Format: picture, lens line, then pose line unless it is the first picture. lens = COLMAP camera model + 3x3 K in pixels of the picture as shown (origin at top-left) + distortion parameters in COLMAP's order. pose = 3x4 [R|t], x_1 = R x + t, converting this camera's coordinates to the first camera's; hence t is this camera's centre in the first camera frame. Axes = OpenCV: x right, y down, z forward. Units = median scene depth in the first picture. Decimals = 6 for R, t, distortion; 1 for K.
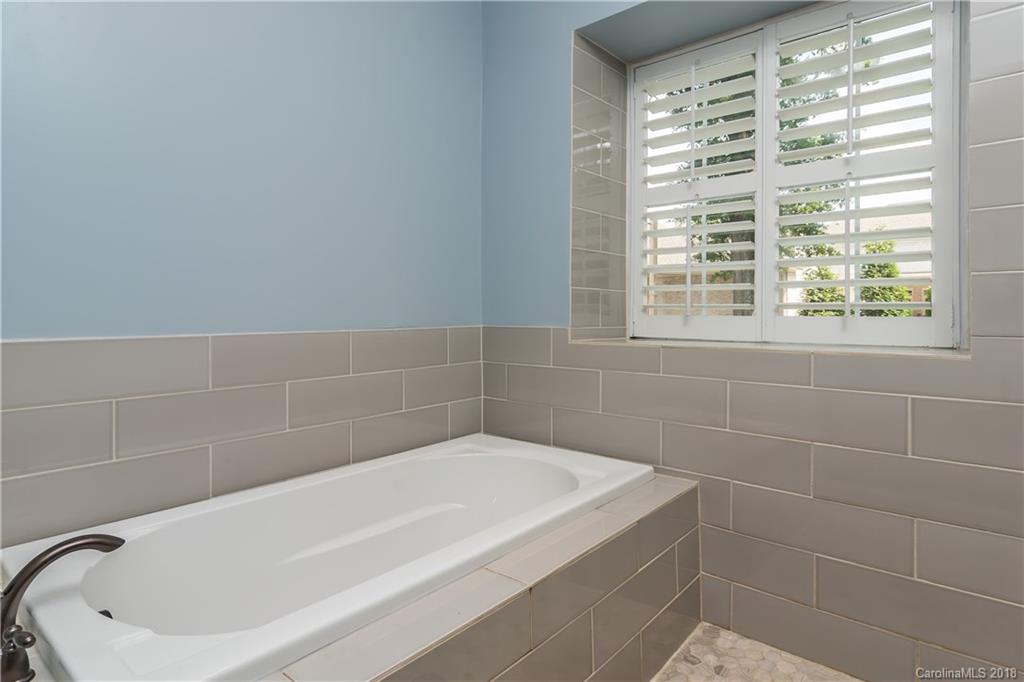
lens RADIAL K [[556.8, 0, 512.0], [0, 556.8, 318.5], [0, 0, 1]] dist [0.002797, 0.000250]
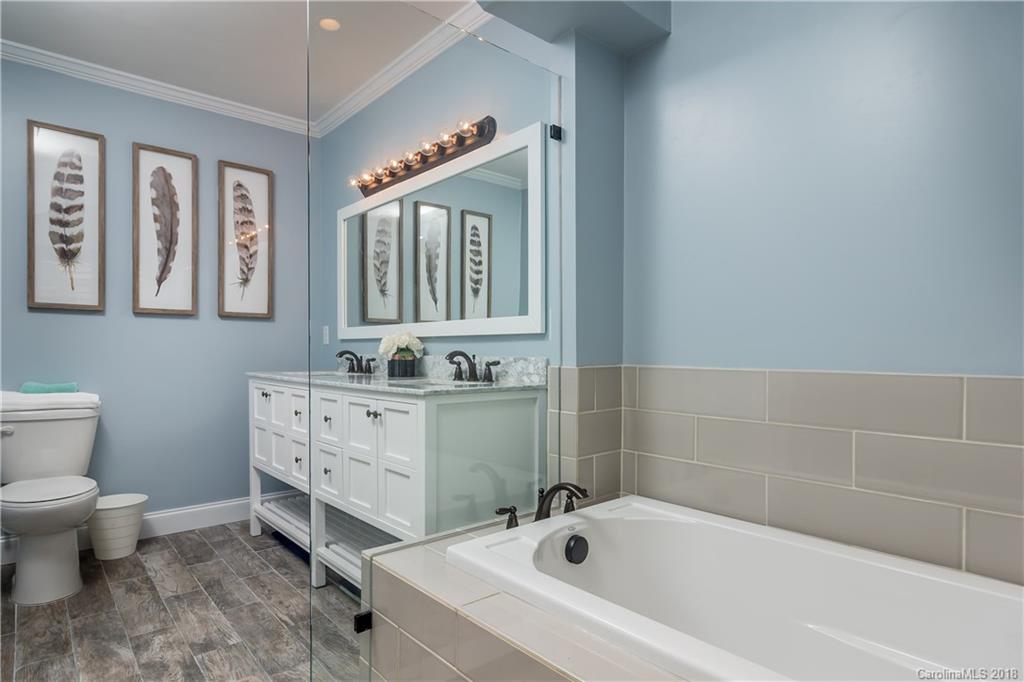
lens RADIAL K [[574.2, 0, 508.8], [0, 574.2, 356.4], [0, 0, 1]] dist [-0.001297, -0.000625]
pose [[-0.152087, 0.017394, -0.988214, 0.536809], [-0.007717, 0.999794, 0.018786, -0.011301], [0.988337, 0.010483, -0.151922, 0.614050]]
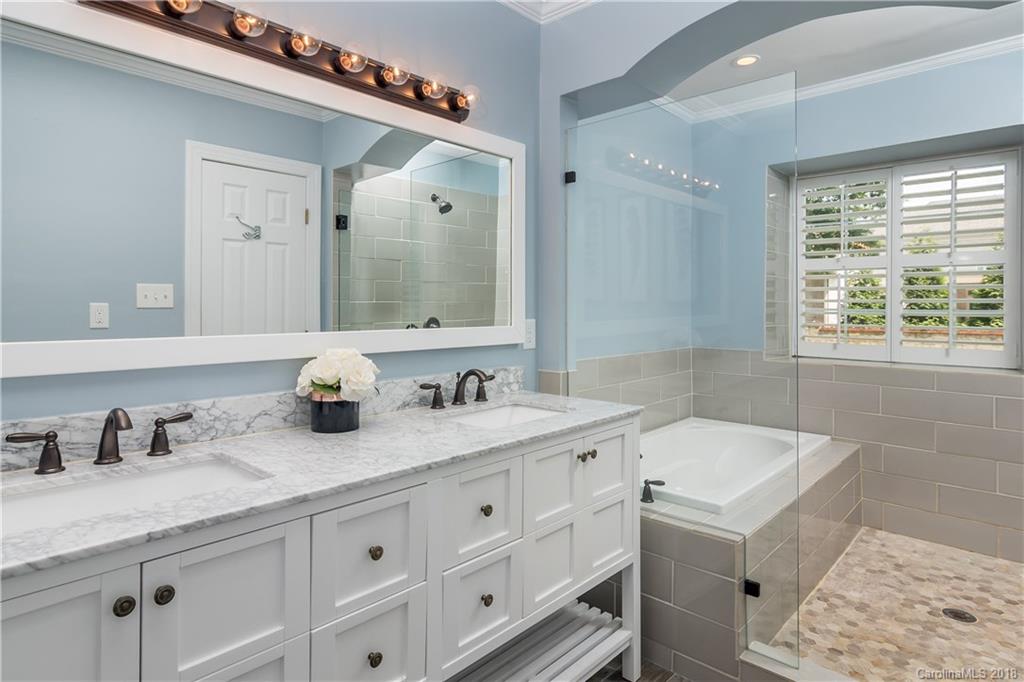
lens RADIAL K [[562.2, 0, 505.2], [0, 562.2, 310.7], [0, 0, 1]] dist [0.000432, -0.000594]
pose [[0.998411, 0.005150, -0.056117, -0.662556], [-0.005390, 0.999977, -0.004128, -0.107809], [0.056094, 0.004424, 0.998416, -0.789427]]
